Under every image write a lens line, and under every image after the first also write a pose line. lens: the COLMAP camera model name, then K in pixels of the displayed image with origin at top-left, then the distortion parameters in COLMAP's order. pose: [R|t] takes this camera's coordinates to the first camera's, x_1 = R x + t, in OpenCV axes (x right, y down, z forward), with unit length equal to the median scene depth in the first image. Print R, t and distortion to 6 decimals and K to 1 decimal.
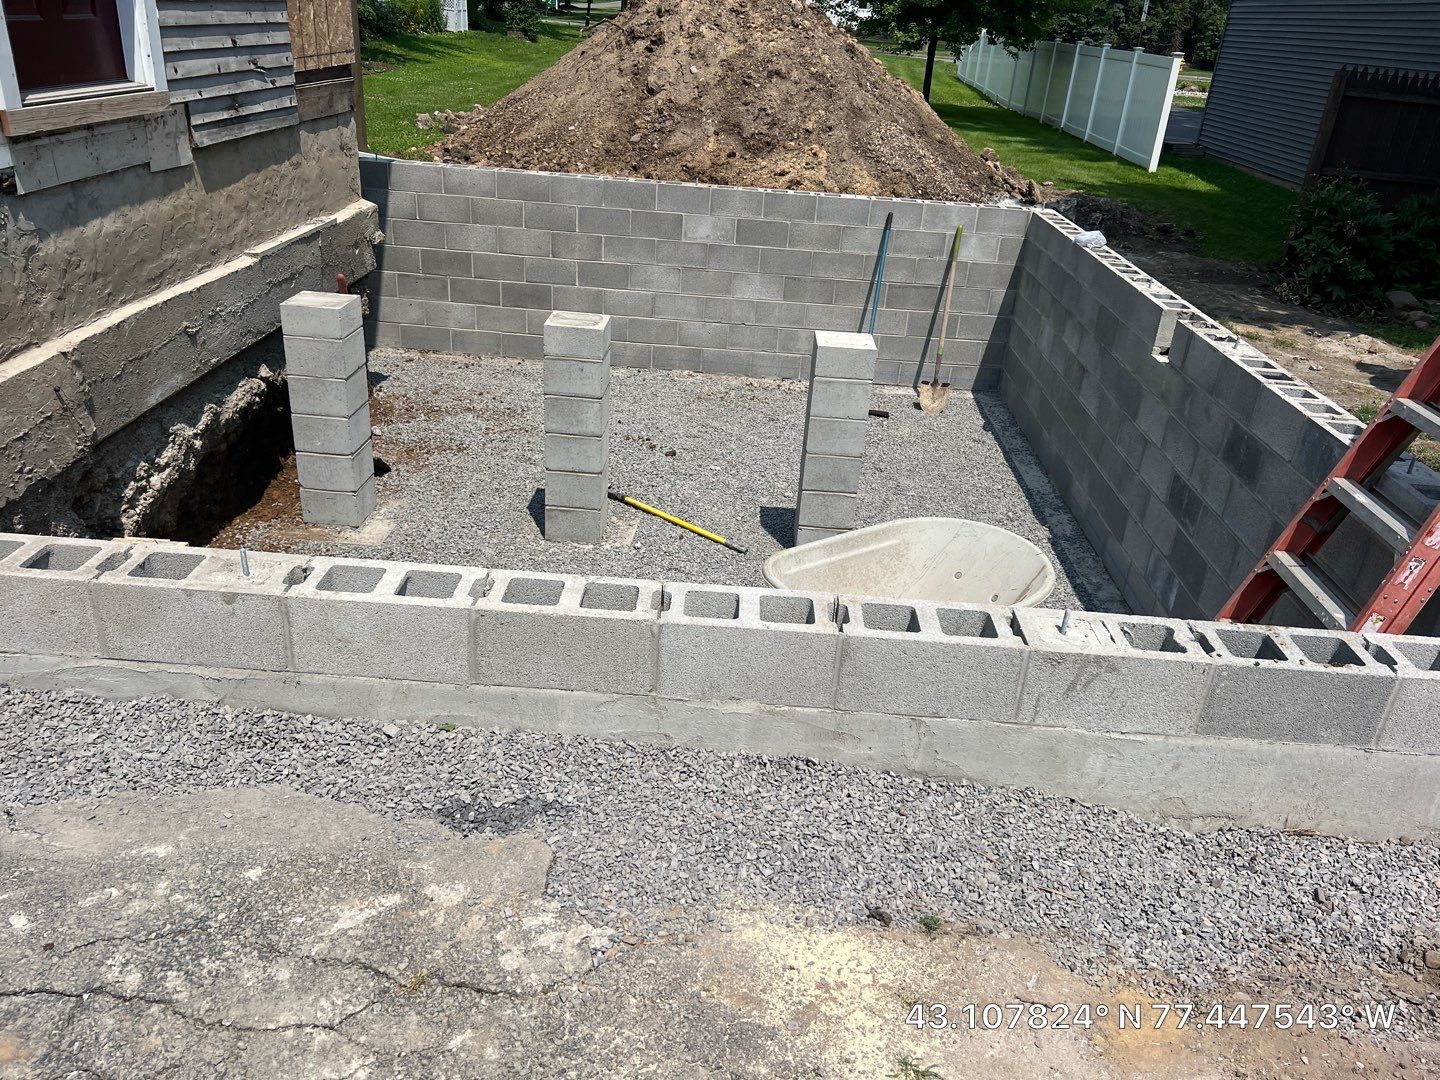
lens RADIAL K [[1077.6, 0, 732.0], [0, 1077.6, 560.9], [0, 0, 1]] dist [0.042201, -0.048417]
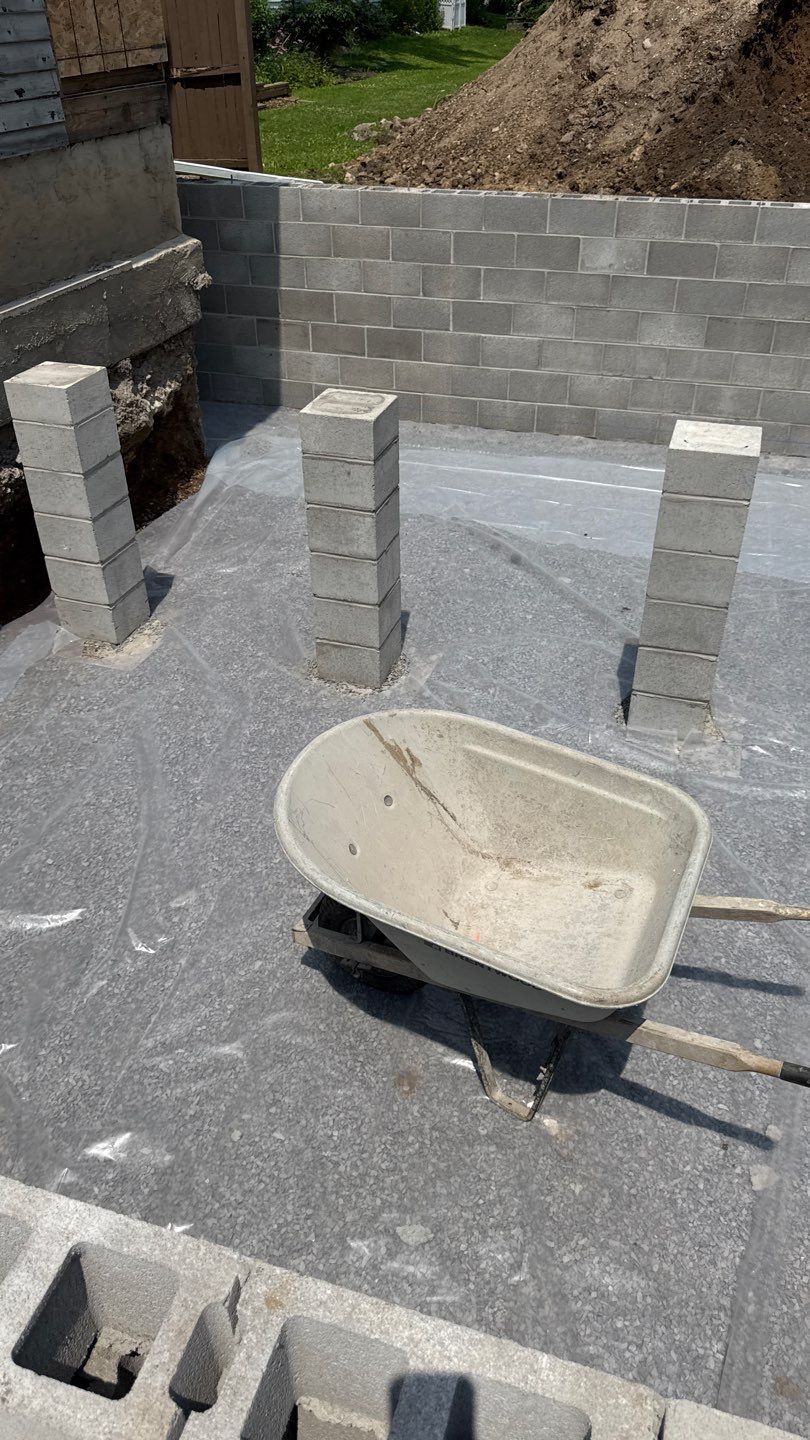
lens RADIAL K [[1019.2, 0, 409.9], [0, 1019.2, 723.6], [0, 0, 1]] dist [0.031546, -0.032936]
pose [[0.956979, 0.098599, -0.272890, 0.094766], [-0.058010, 0.986520, 0.153012, -0.094859], [0.284299, -0.130599, 0.949799, 0.252598]]
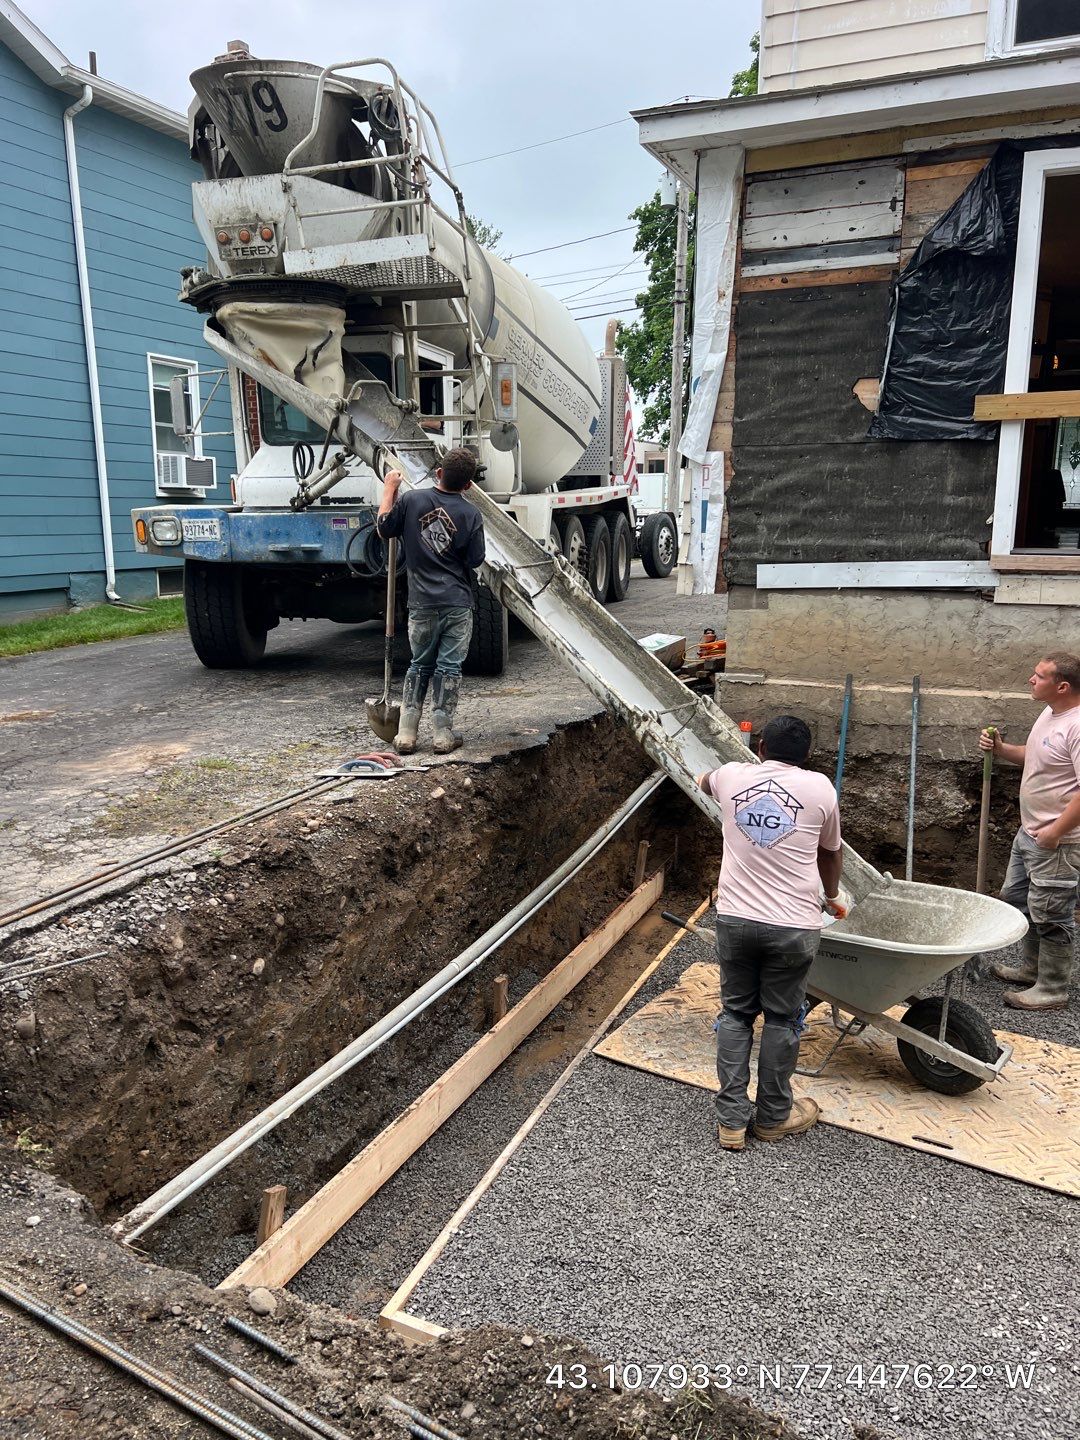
lens RADIAL K [[1077.6, 0, 533.3], [0, 1077.6, 729.2], [0, 0, 1]] dist [0.042201, -0.048417]
pose [[-0.386447, 0.111868, -0.915502, 0.681940], [-0.441460, 0.849091, 0.290099, -0.196439], [0.809798, 0.516265, -0.278743, 0.569178]]
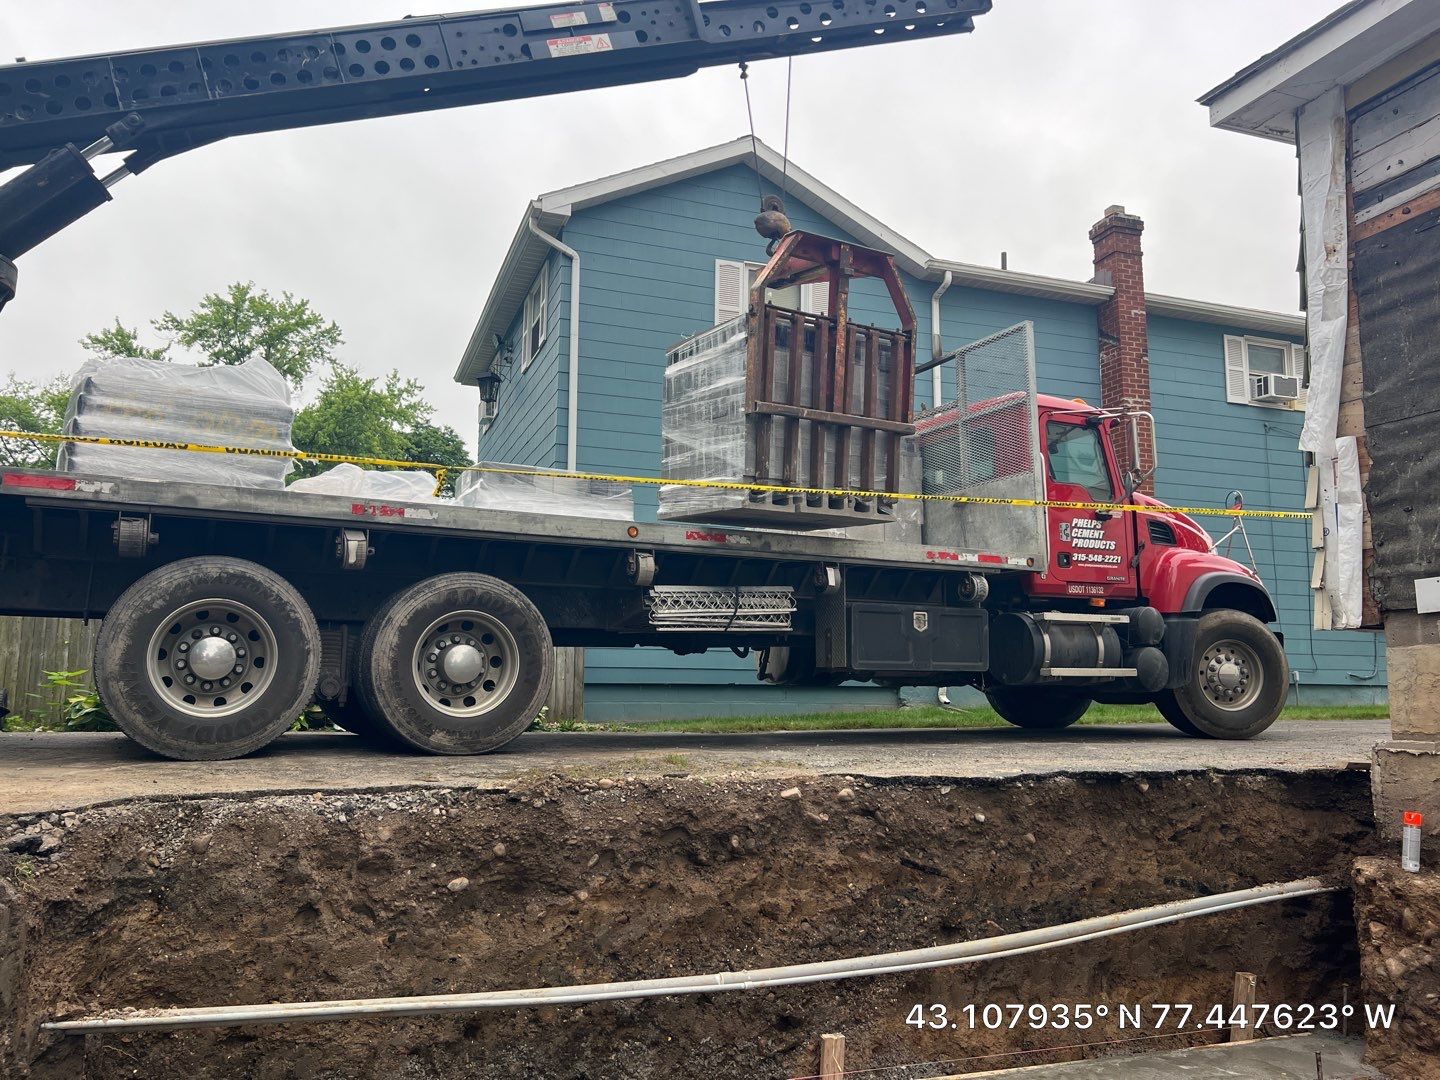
lens RADIAL K [[1077.6, 0, 712.7], [0, 1077.6, 536.1], [0, 0, 1]] dist [0.042201, -0.048417]
pose [[-0.931151, -0.133264, -0.339408, 0.313693], [-0.233664, 0.932662, 0.274850, -0.242637], [0.279926, 0.335234, -0.899589, 0.888029]]
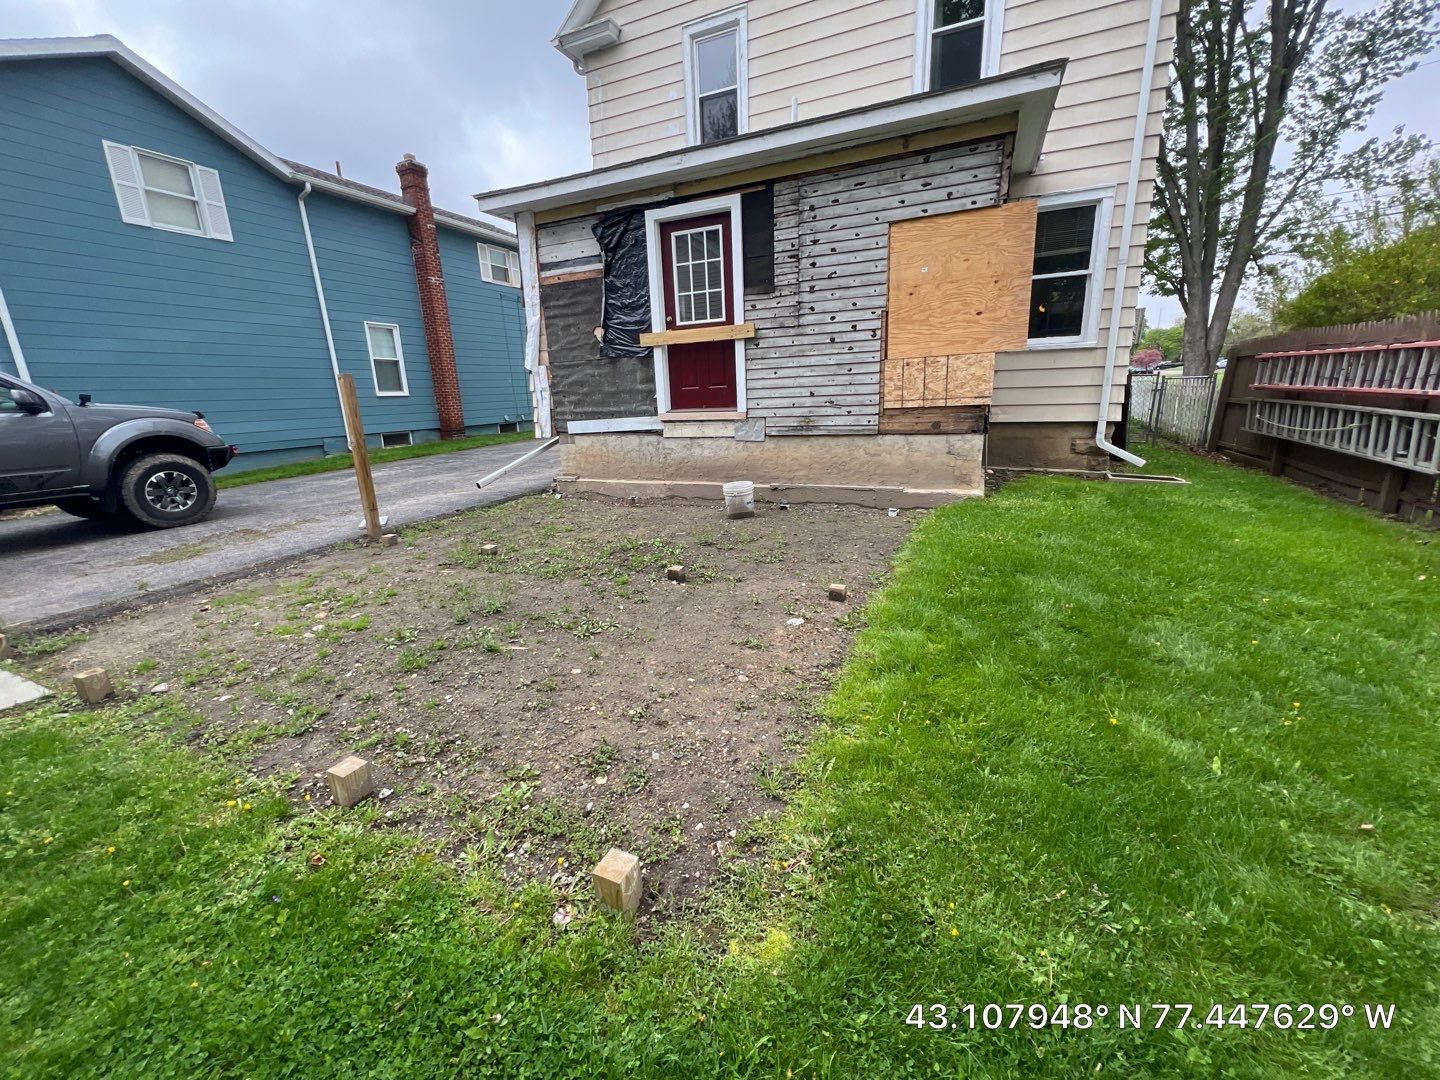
lens RADIAL K [[572.7, 0, 717.9], [0, 572.7, 539.3], [0, 0, 1]] dist [-0.004820, 0.002752]
pose [[-0.380549, 0.175096, -0.908033, 0.560155], [-0.409365, 0.848568, 0.335191, -0.423592], [0.829218, 0.499273, -0.251244, 1.008769]]
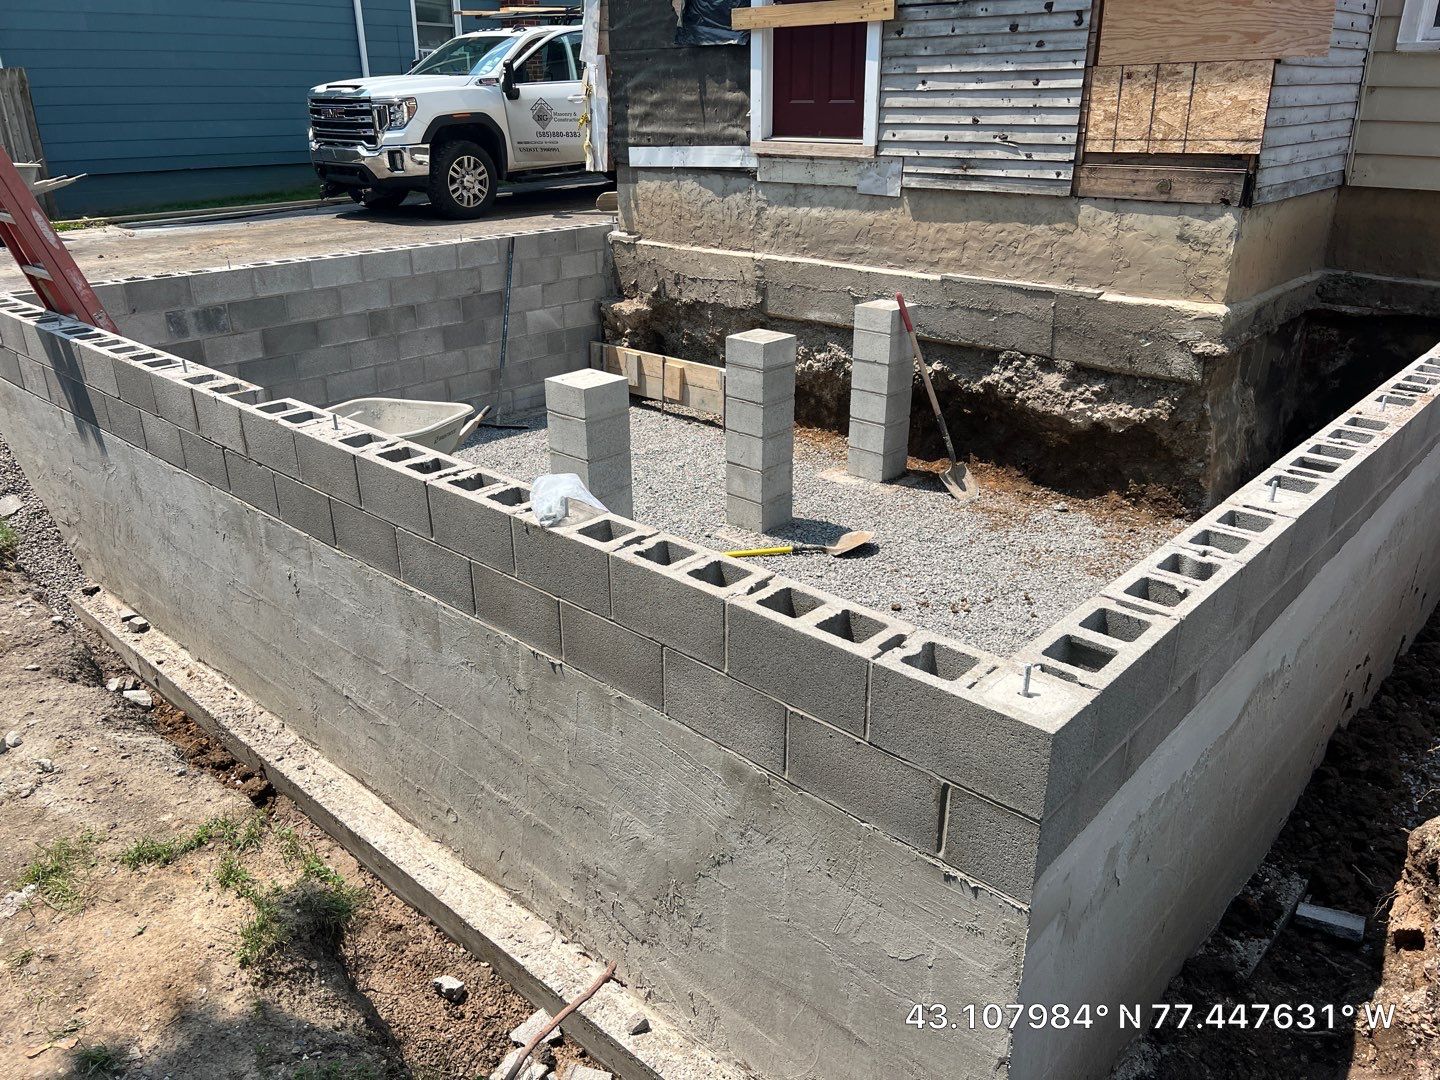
lens RADIAL K [[1077.6, 0, 720.3], [0, 1077.6, 517.6], [0, 0, 1]] dist [0.042201, -0.048417]
pose [[-0.652119, 0.211956, -0.727884, 0.630092], [-0.380331, 0.739091, 0.555962, -0.579052], [0.655812, 0.639390, -0.401361, 1.286590]]
